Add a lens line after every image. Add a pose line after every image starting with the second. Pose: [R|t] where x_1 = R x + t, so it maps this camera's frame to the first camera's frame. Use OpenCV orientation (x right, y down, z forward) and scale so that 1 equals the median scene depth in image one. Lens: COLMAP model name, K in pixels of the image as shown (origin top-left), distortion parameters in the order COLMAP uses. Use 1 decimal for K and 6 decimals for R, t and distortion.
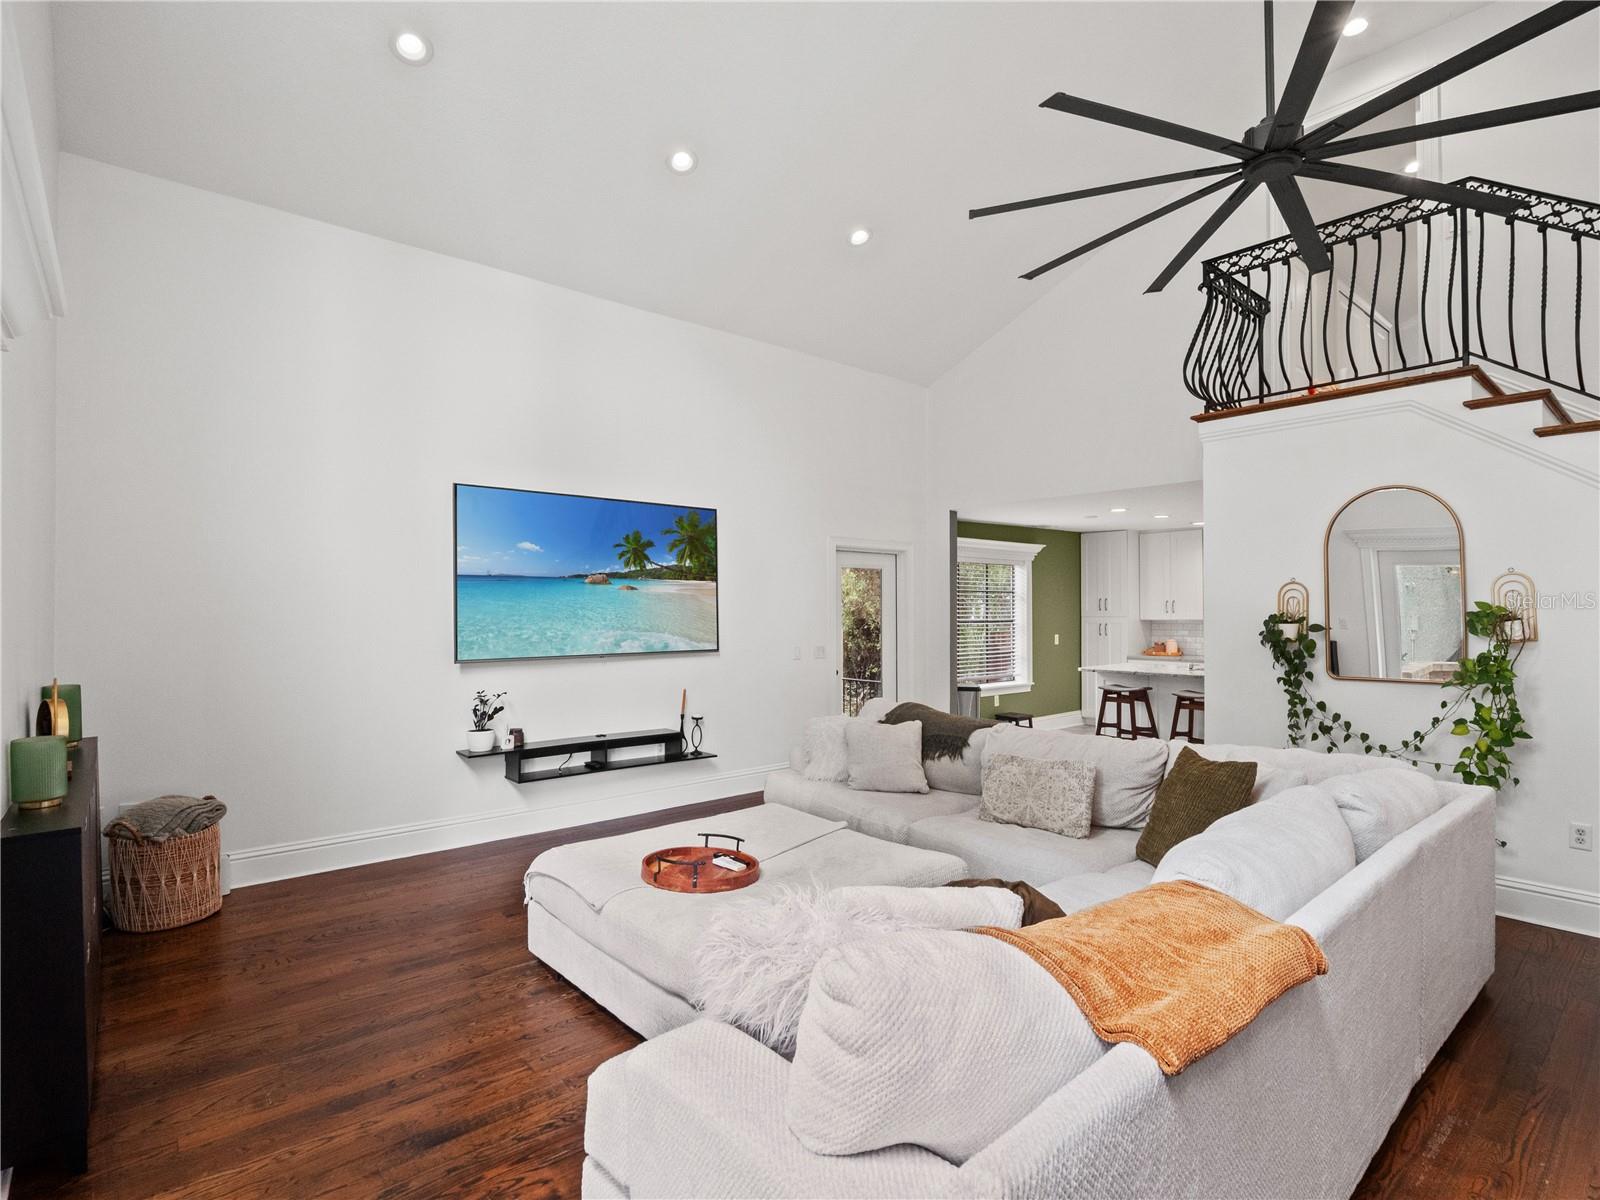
lens RADIAL K [[797.5, 0, 800.0], [0, 797.5, 600.0], [0, 0, 1]] dist [-0.026208, -0.000335]
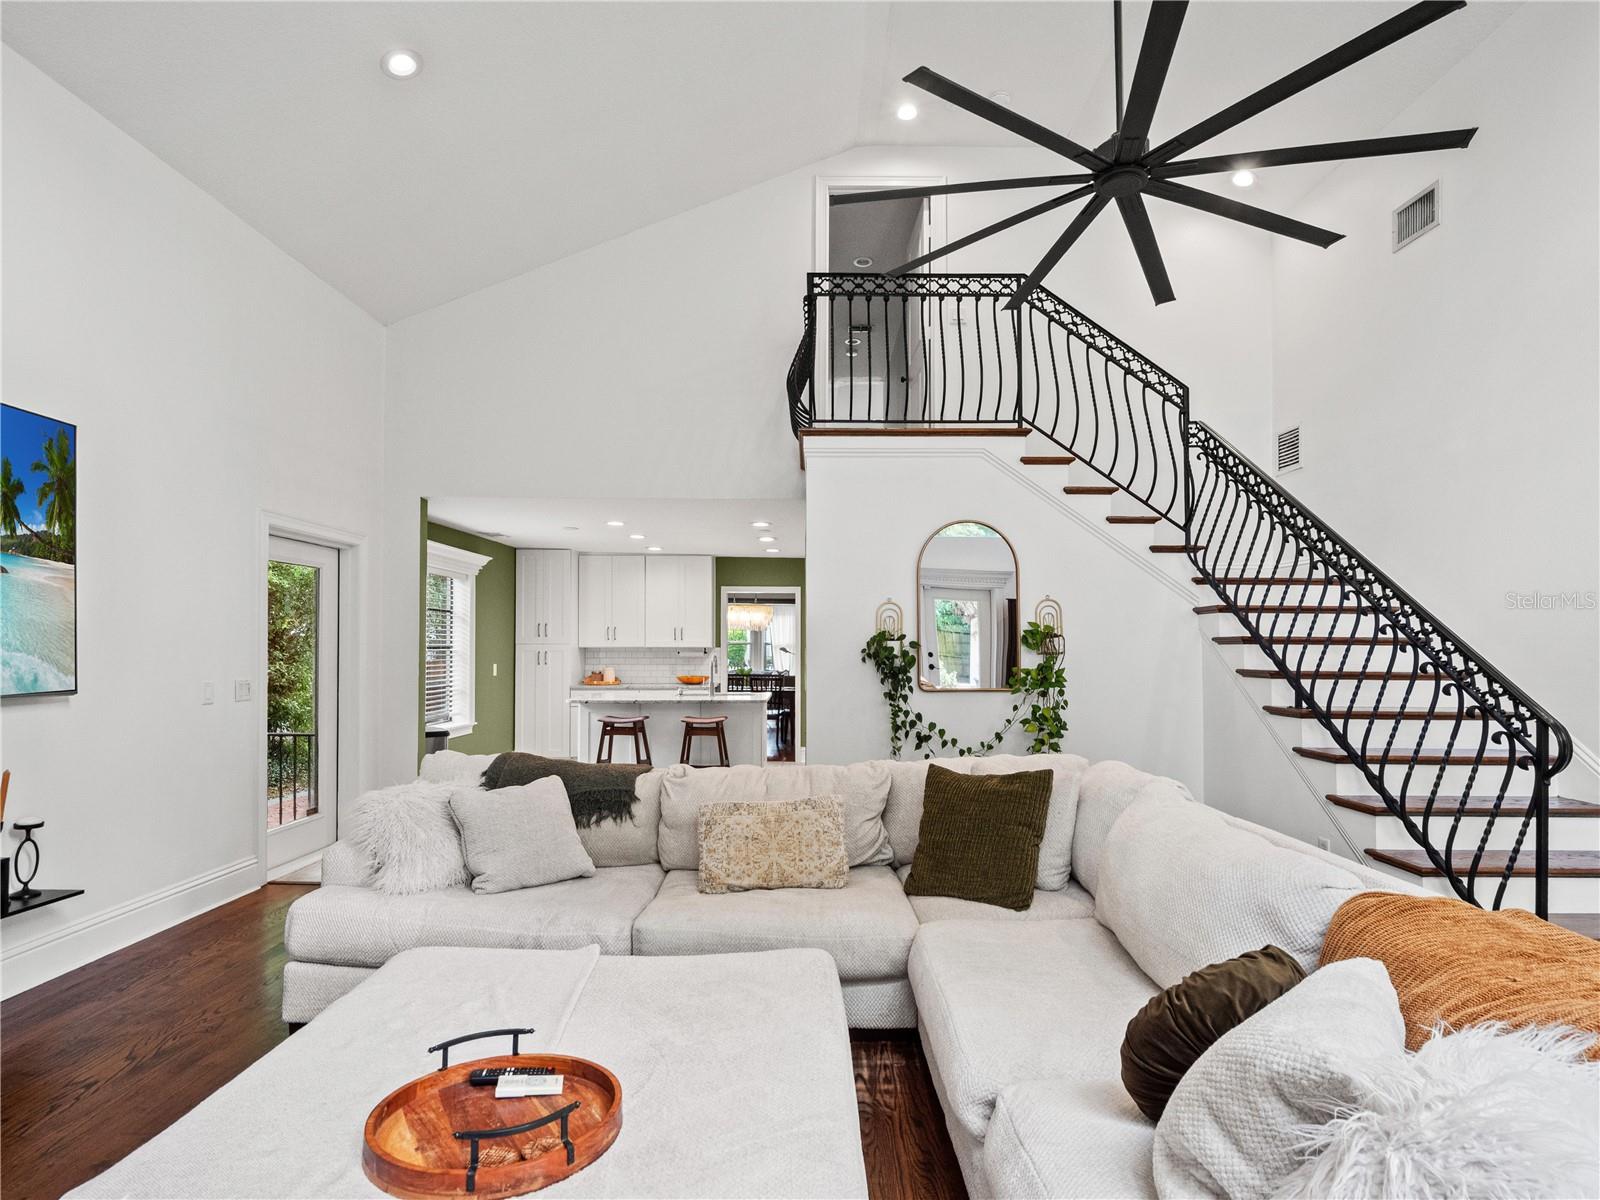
lens RADIAL K [[815.4, 0, 807.8], [0, 815.4, 621.7], [0, 0, 1]] dist [-0.002324, -0.018182]
pose [[0.635815, 0.026982, 0.771370, -0.274866], [-0.012018, 0.999614, -0.025059, 0.031316], [-0.771748, 0.006662, 0.635894, 0.374810]]
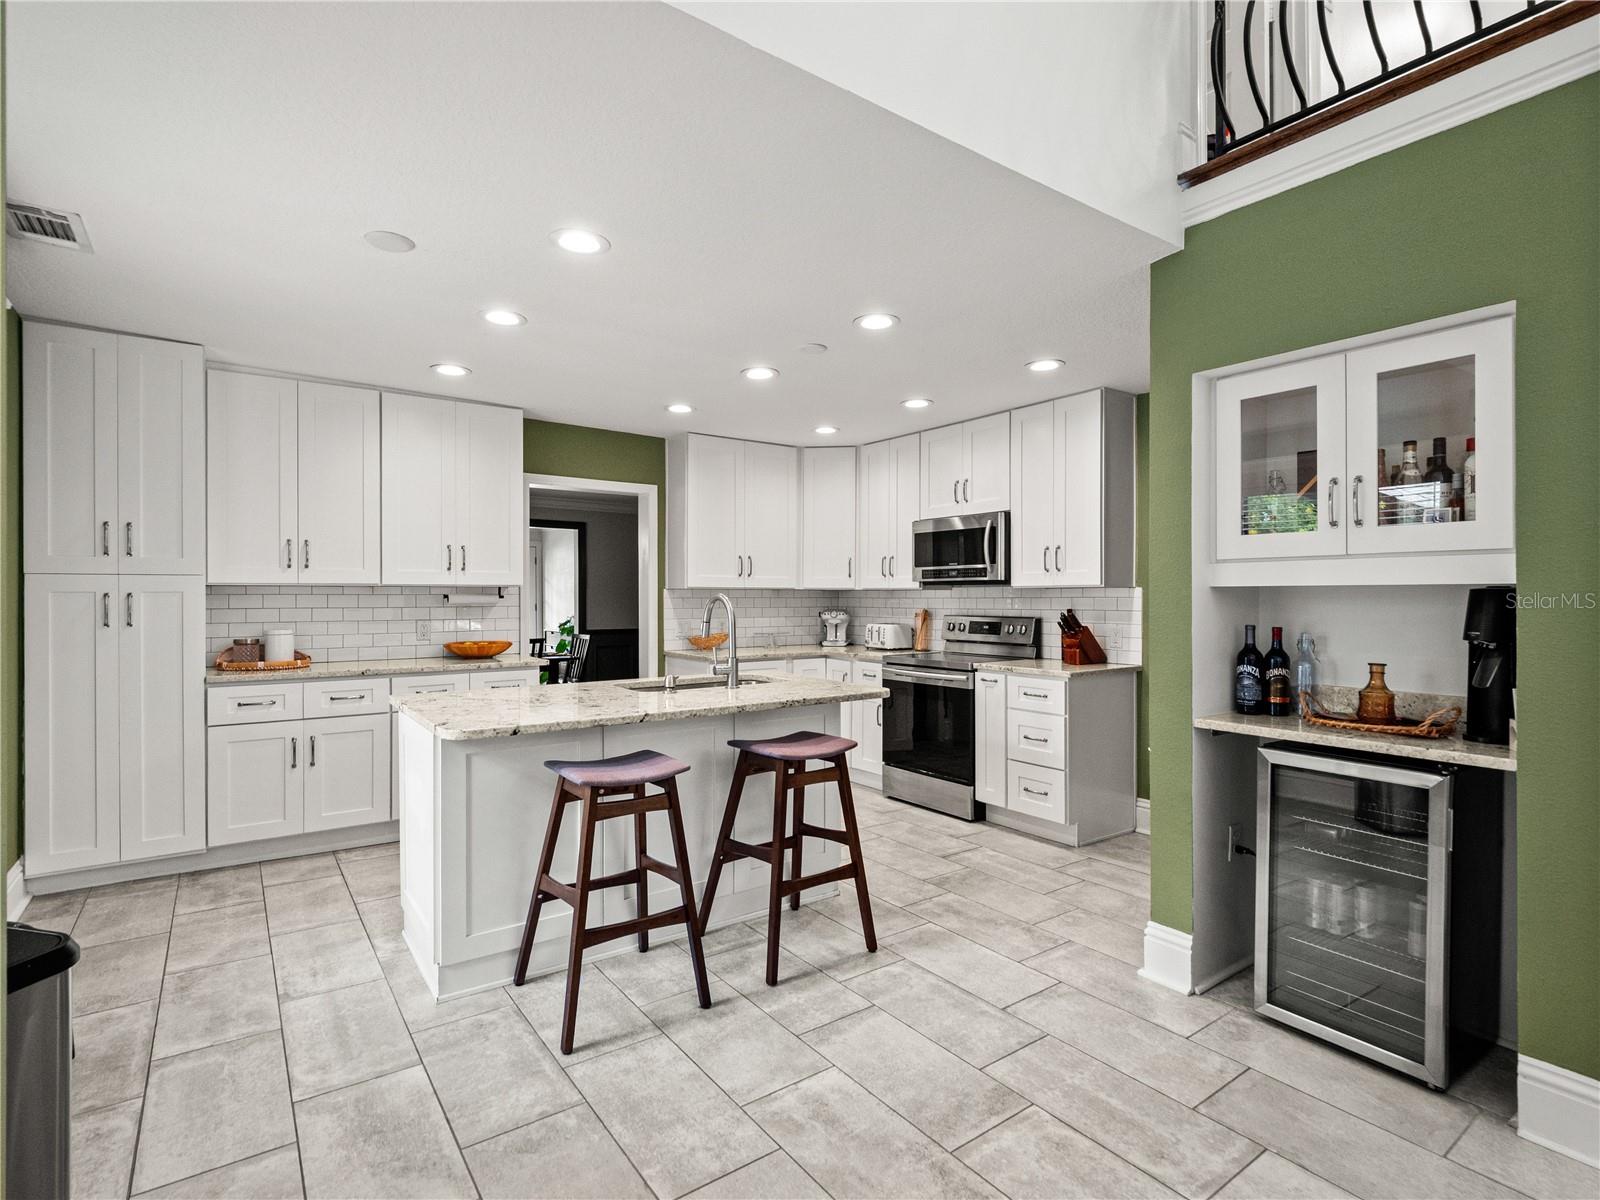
lens RADIAL K [[801.7, 0, 800.0], [0, 801.7, 600.0], [0, 0, 1]] dist [-0.007045, -0.000765]
pose [[0.067080, -0.002595, 0.997744, 0.105224], [-0.011026, 0.999934, 0.003342, 0.056726], [-0.997687, -0.011226, 0.067047, 1.362662]]
